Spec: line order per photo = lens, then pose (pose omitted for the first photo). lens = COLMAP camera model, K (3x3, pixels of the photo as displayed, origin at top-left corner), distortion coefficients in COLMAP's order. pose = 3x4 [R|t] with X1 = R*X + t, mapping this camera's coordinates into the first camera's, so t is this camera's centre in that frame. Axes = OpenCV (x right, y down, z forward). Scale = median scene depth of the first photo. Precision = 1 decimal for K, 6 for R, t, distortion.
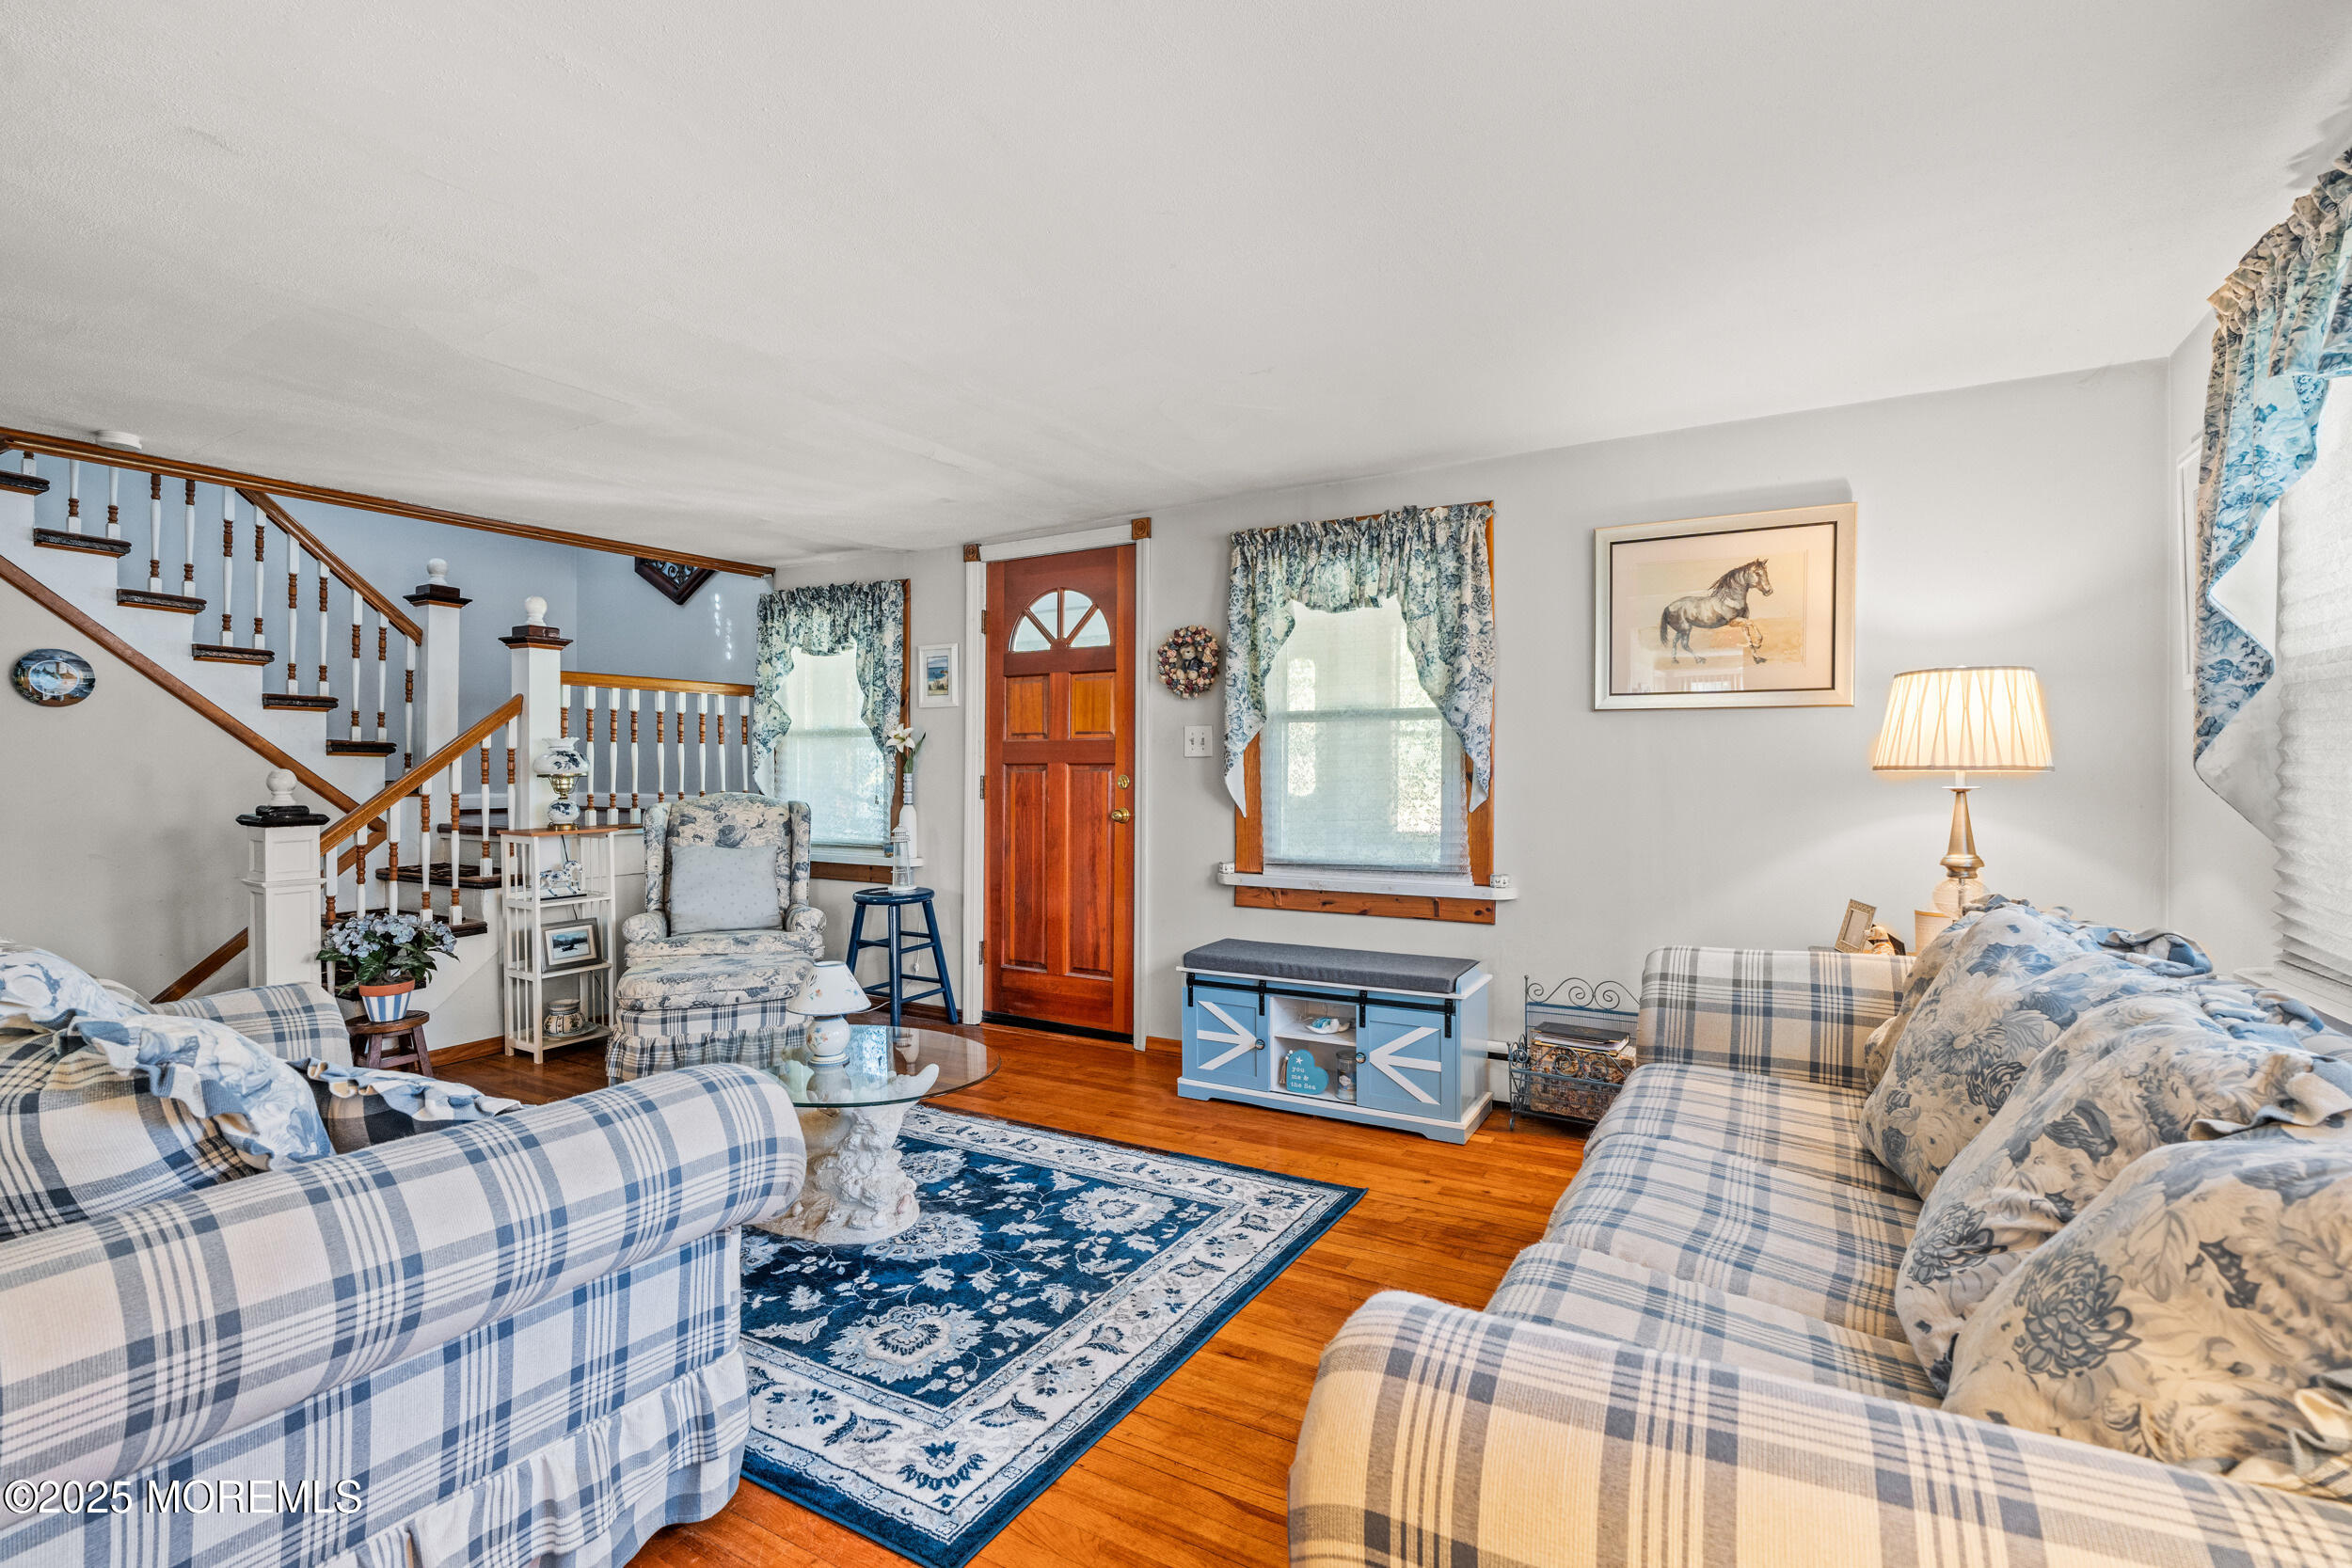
lens RADIAL K [[1056.3, 0, 1181.4], [0, 1056.3, 768.6], [0, 0, 1]] dist [-0.008493, 0.004147]
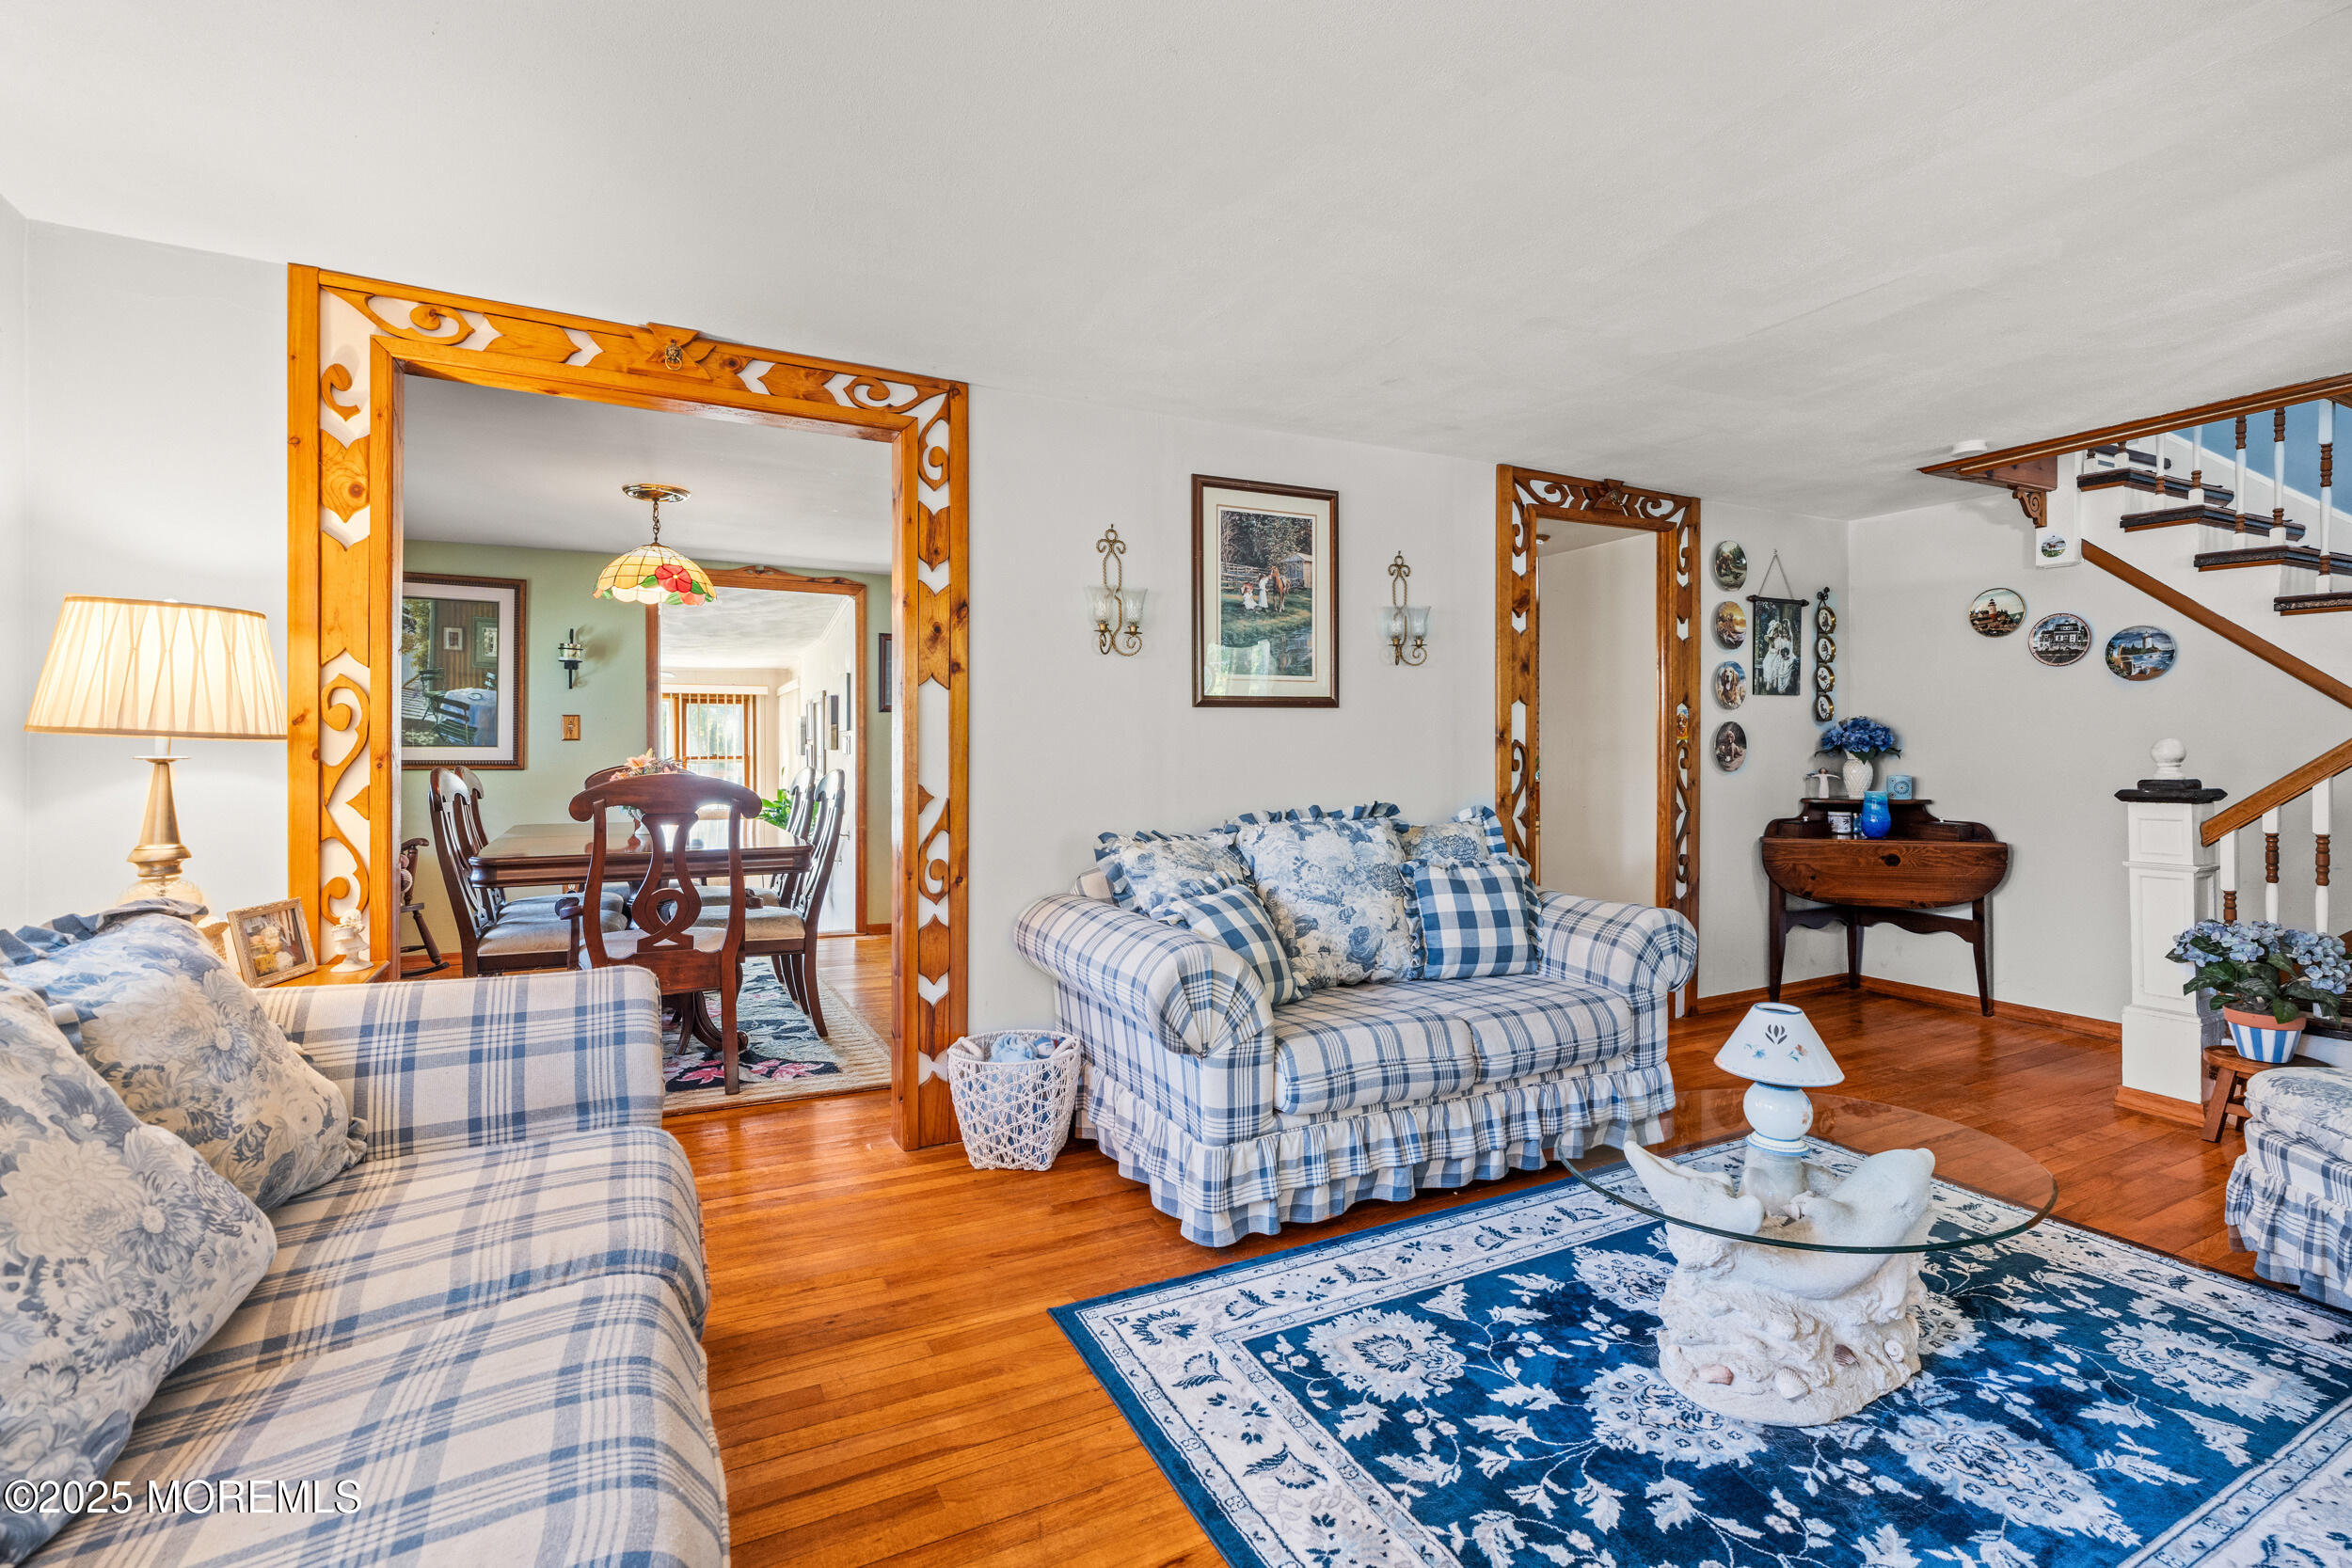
lens RADIAL K [[1056.3, 0, 1157.4], [0, 1056.3, 774.8], [0, 0, 1]] dist [-0.008493, 0.004147]
pose [[-0.543954, 0.020838, -0.838856, 0.327007], [0.003110, 0.999735, 0.022818, 0.007753], [0.839109, 0.009804, -0.543875, 0.708602]]
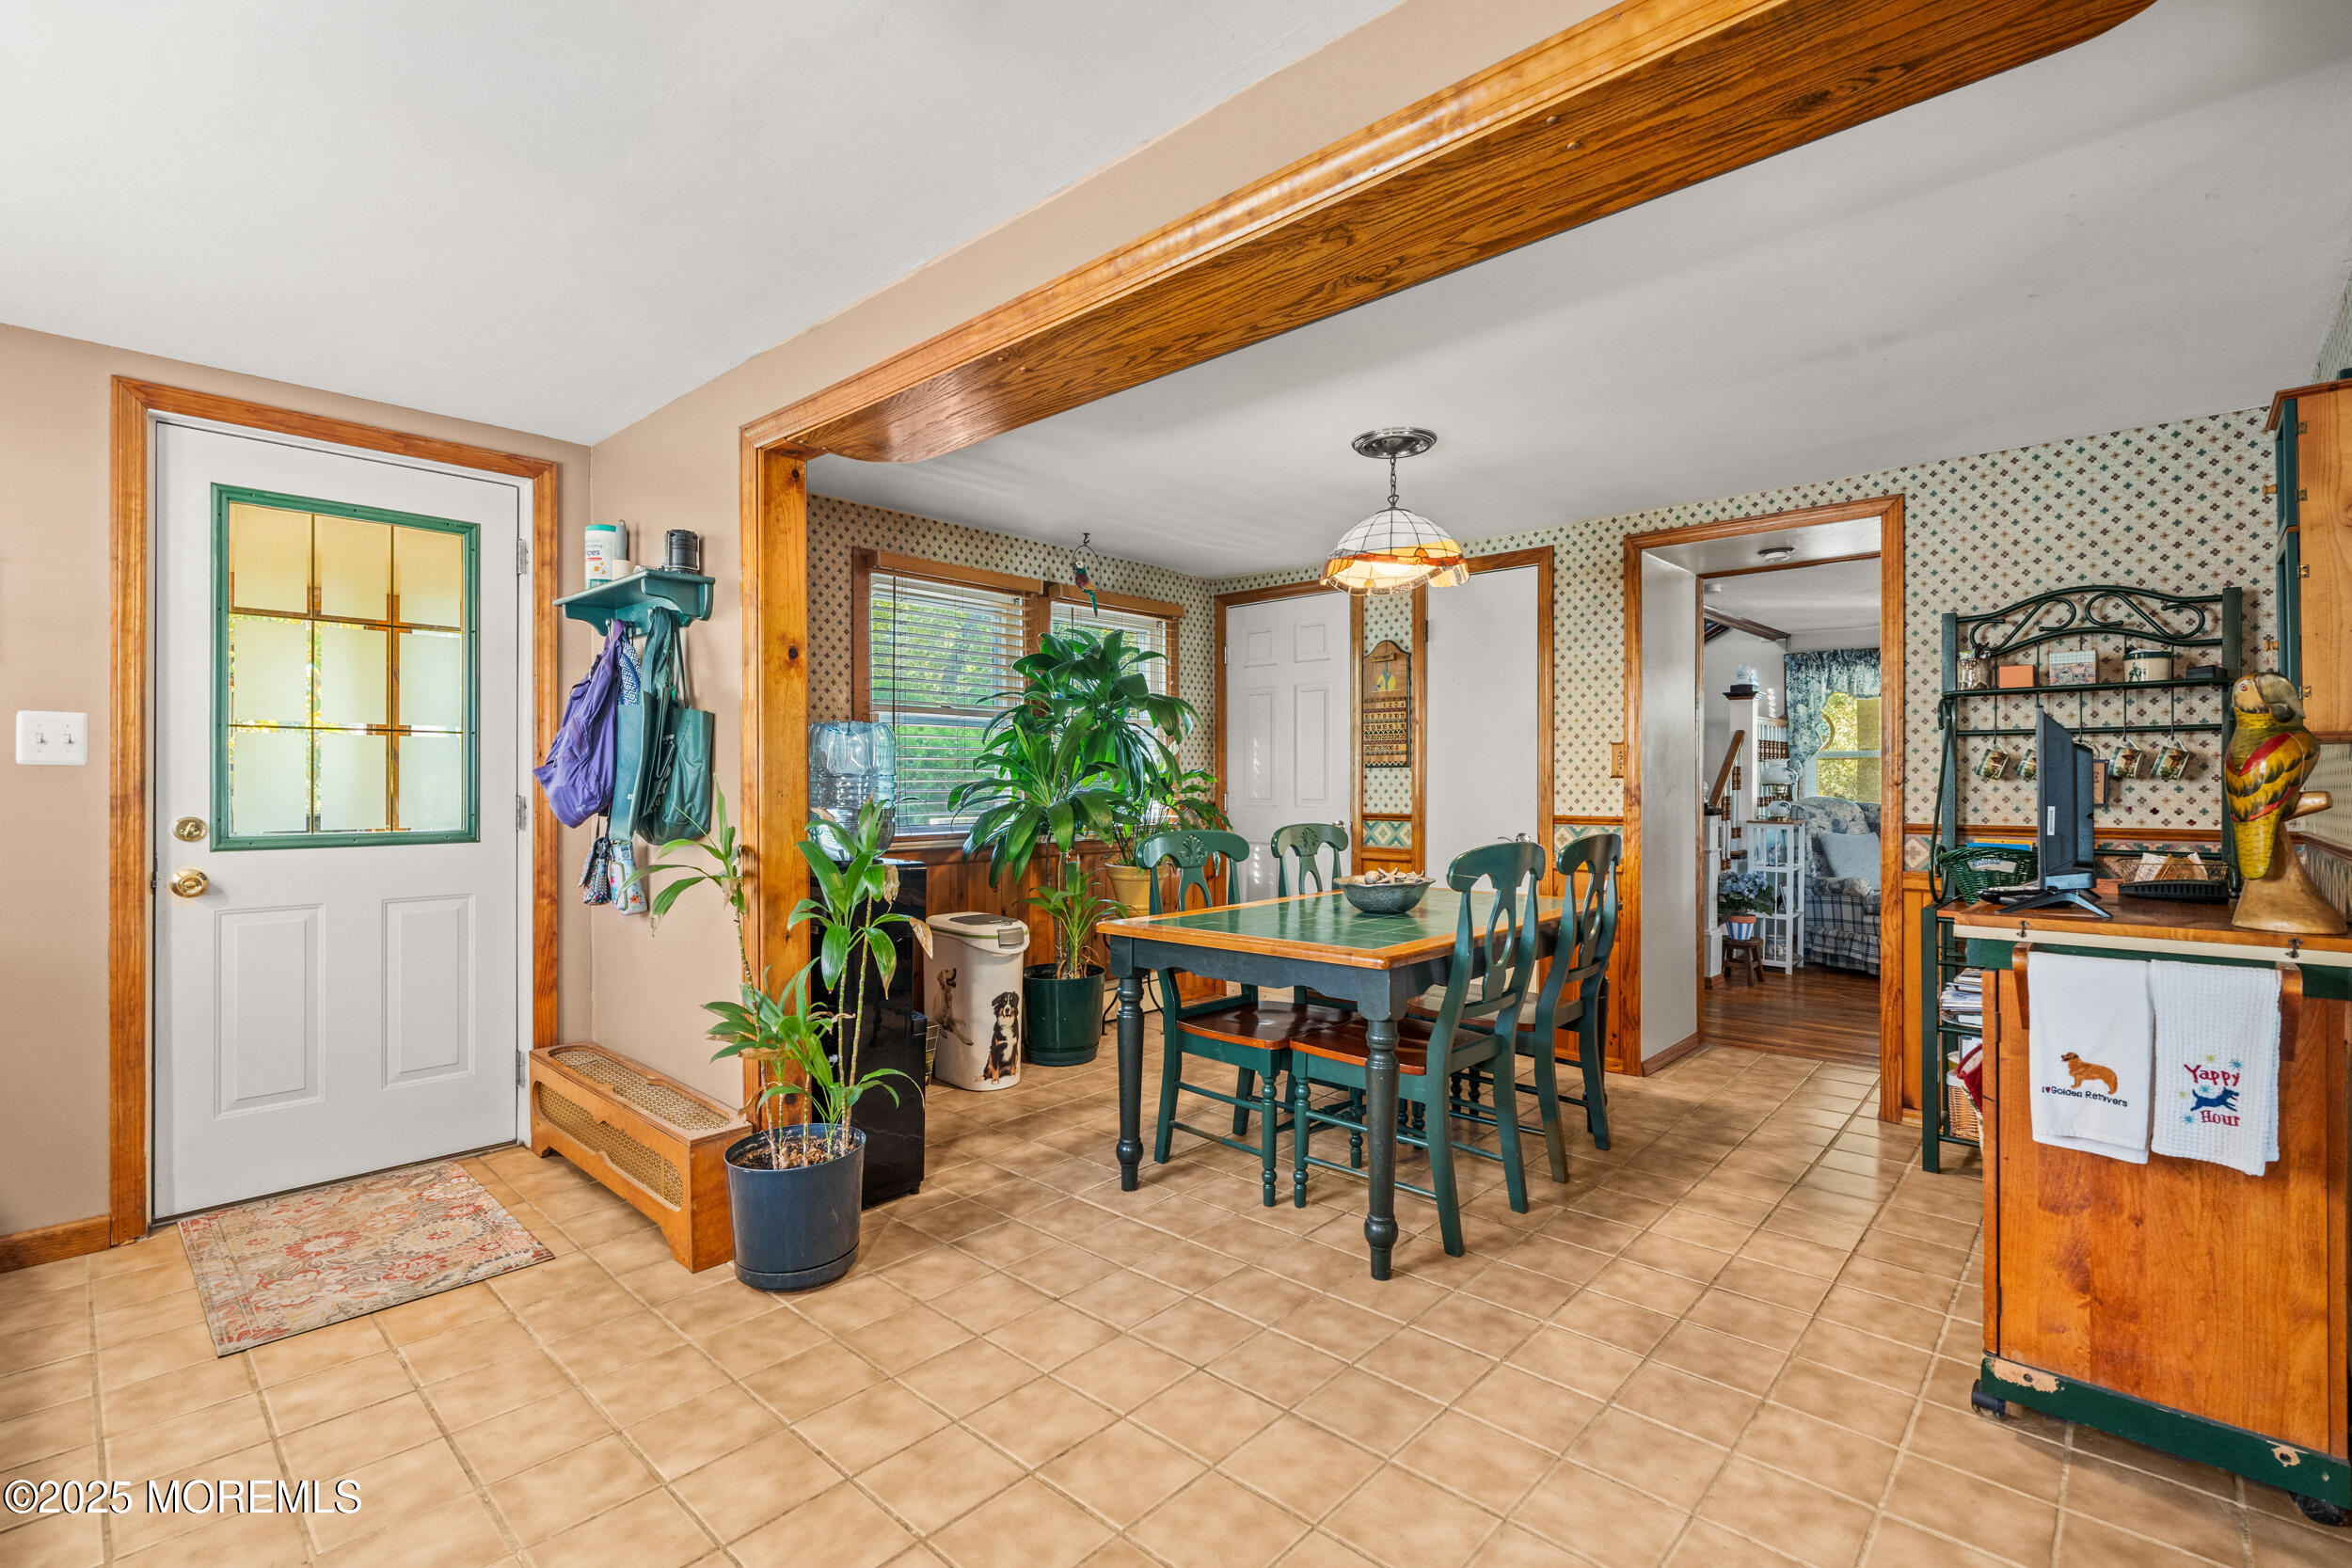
lens RADIAL K [[1056.3, 0, 1172.8], [0, 1056.3, 782.8], [0, 0, 1]] dist [-0.008493, 0.004147]
pose [[0.980746, -0.002377, -0.195274, -1.224635], [0.002486, 0.999997, 0.000310, 0.002062], [0.195273, -0.000789, 0.980749, -0.678919]]
